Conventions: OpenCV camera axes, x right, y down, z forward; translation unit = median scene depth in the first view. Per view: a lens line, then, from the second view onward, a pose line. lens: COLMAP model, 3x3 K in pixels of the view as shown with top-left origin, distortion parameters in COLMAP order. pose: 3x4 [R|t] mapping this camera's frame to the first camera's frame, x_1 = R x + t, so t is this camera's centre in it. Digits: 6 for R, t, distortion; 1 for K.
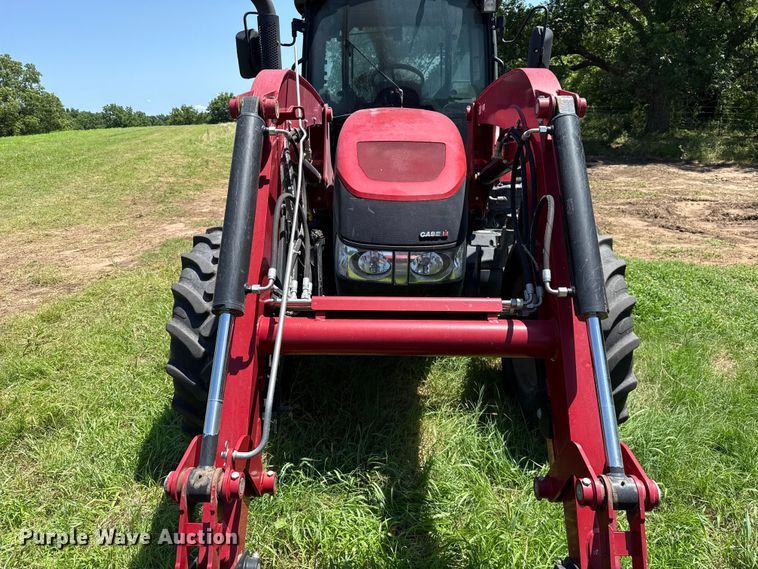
lens RADIAL K [[522.7, 0, 380.8], [0, 522.7, 279.1], [0, 0, 1]] dist [0.047711, -0.069226]
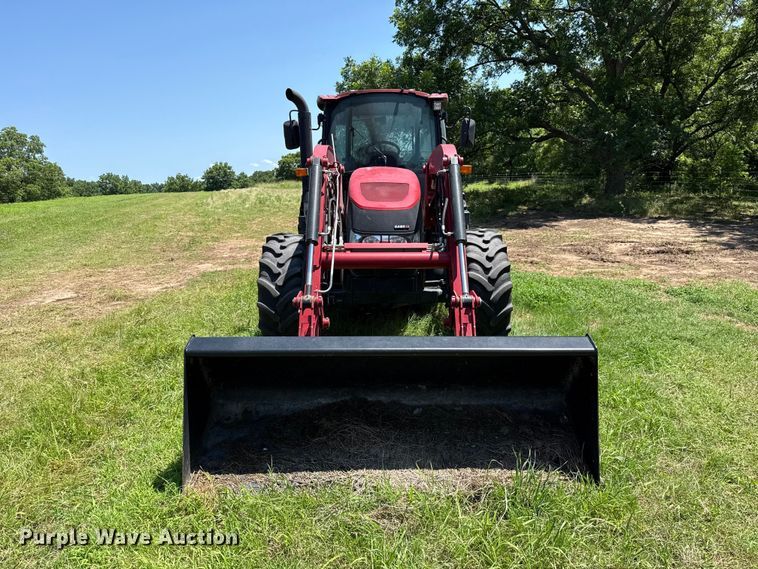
lens RADIAL K [[520.6, 0, 386.6], [0, 520.6, 283.8], [0, 0, 1]] dist [0.088869, -0.140616]
pose [[0.999524, -0.010005, 0.029169, -0.004243], [0.013220, 0.993595, -0.112221, 0.116869], [-0.027859, 0.112553, 0.993255, -0.307099]]
